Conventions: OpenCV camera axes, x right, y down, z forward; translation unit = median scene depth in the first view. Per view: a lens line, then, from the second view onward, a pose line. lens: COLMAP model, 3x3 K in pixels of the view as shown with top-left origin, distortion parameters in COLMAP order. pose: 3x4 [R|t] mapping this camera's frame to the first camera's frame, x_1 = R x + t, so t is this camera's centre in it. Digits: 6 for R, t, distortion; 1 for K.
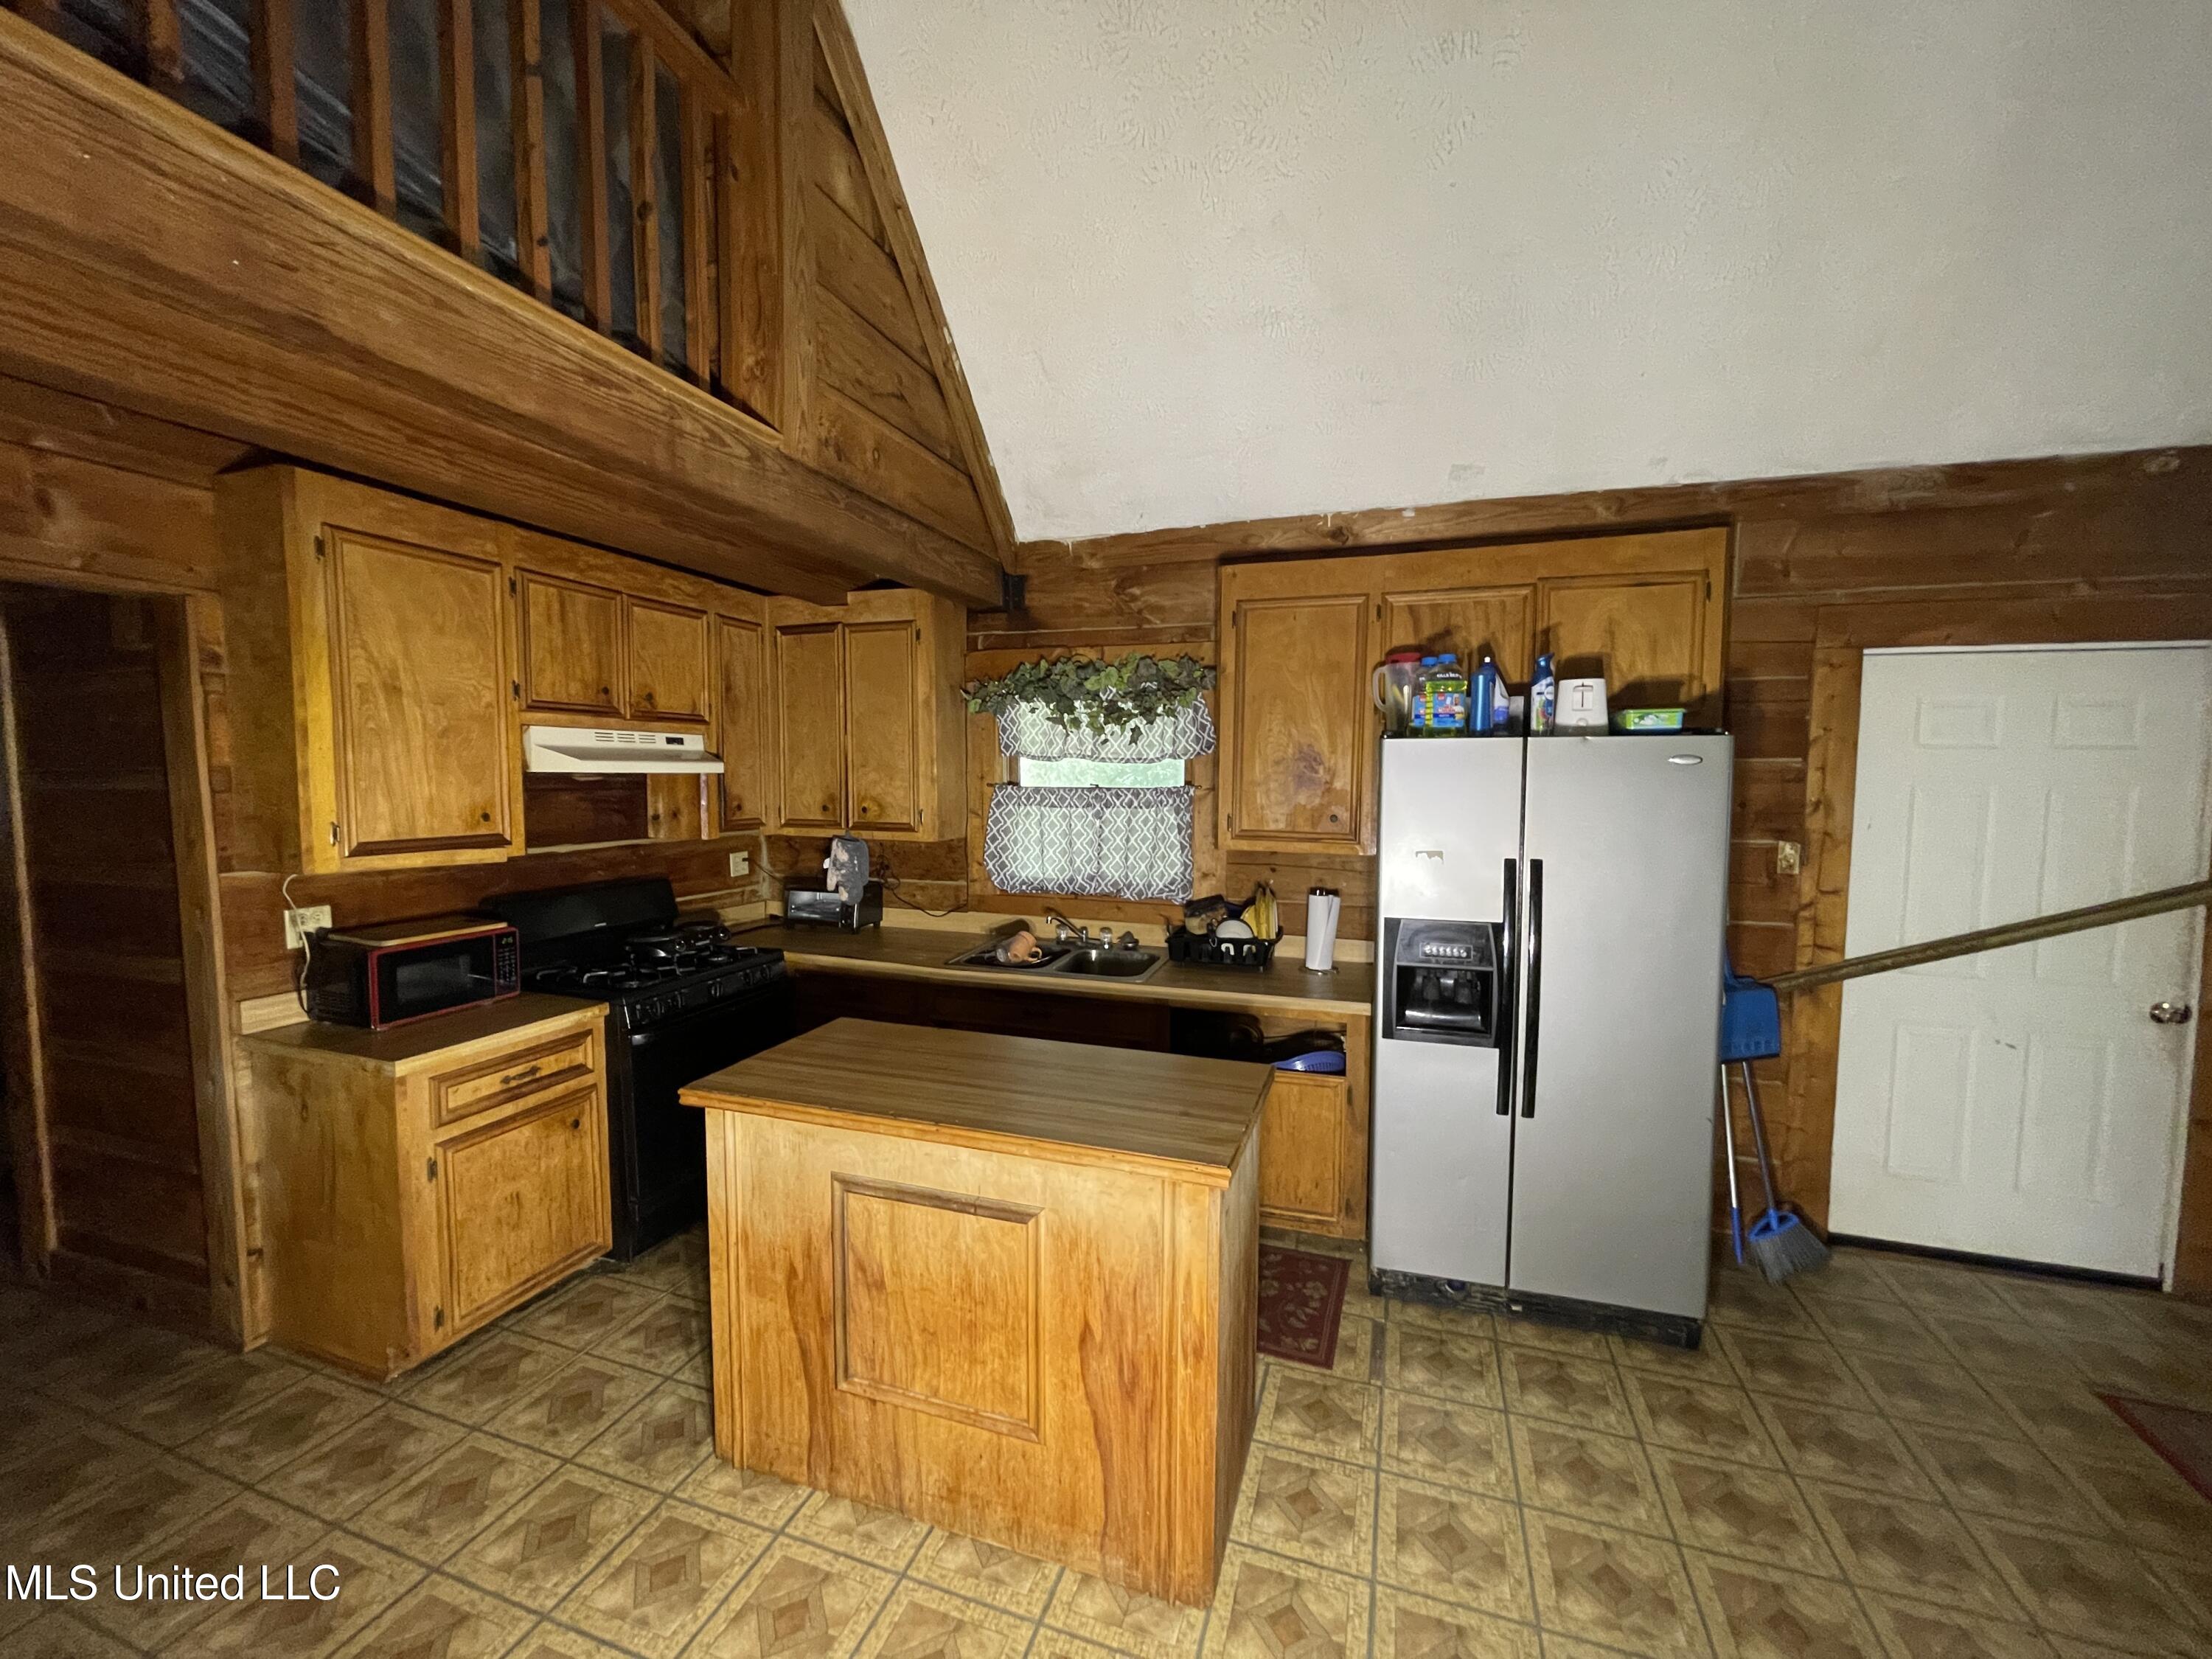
lens RADIAL K [[886.4, 0, 1100.2], [0, 886.4, 832.4], [0, 0, 1]] dist [-0.000481, 0.000243]
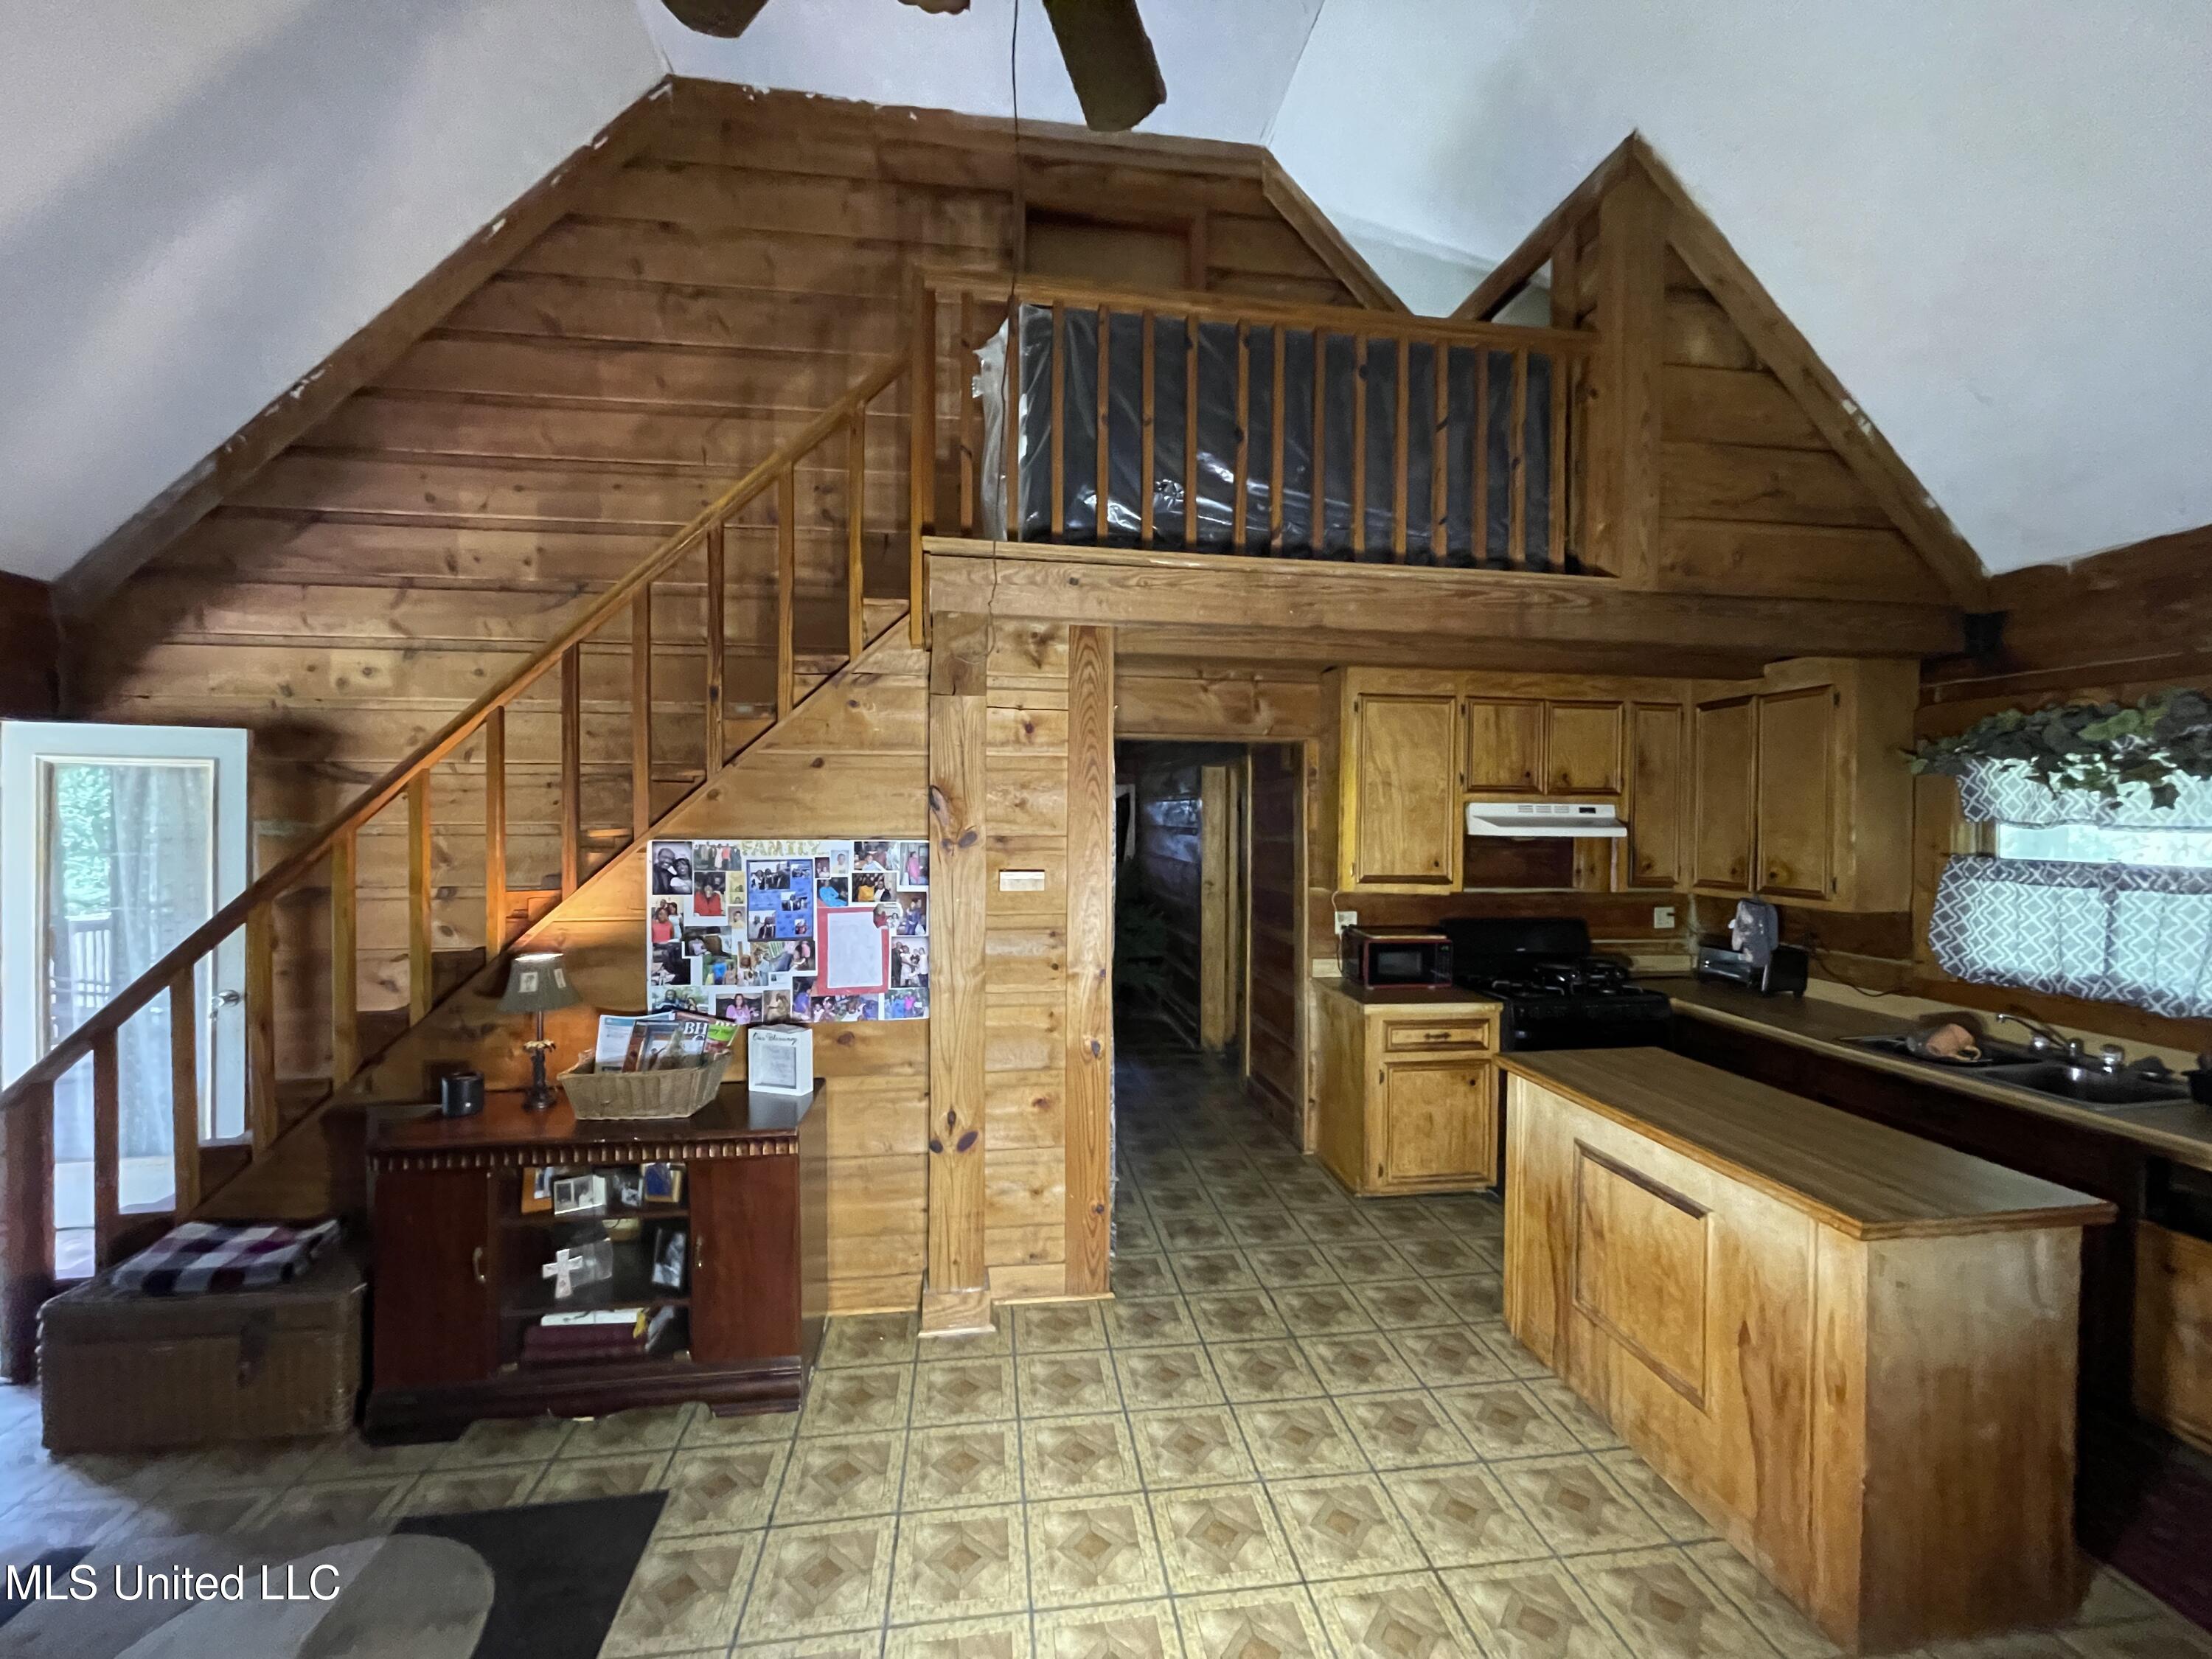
lens RADIAL K [[886.4, 0, 1100.2], [0, 886.4, 832.4], [0, 0, 1]] dist [-0.000481, 0.000243]
pose [[0.448382, 0.014002, -0.893732, 0.377649], [-0.067960, 0.997517, -0.018467, -0.003843], [0.891255, 0.069018, 0.448220, -0.184491]]
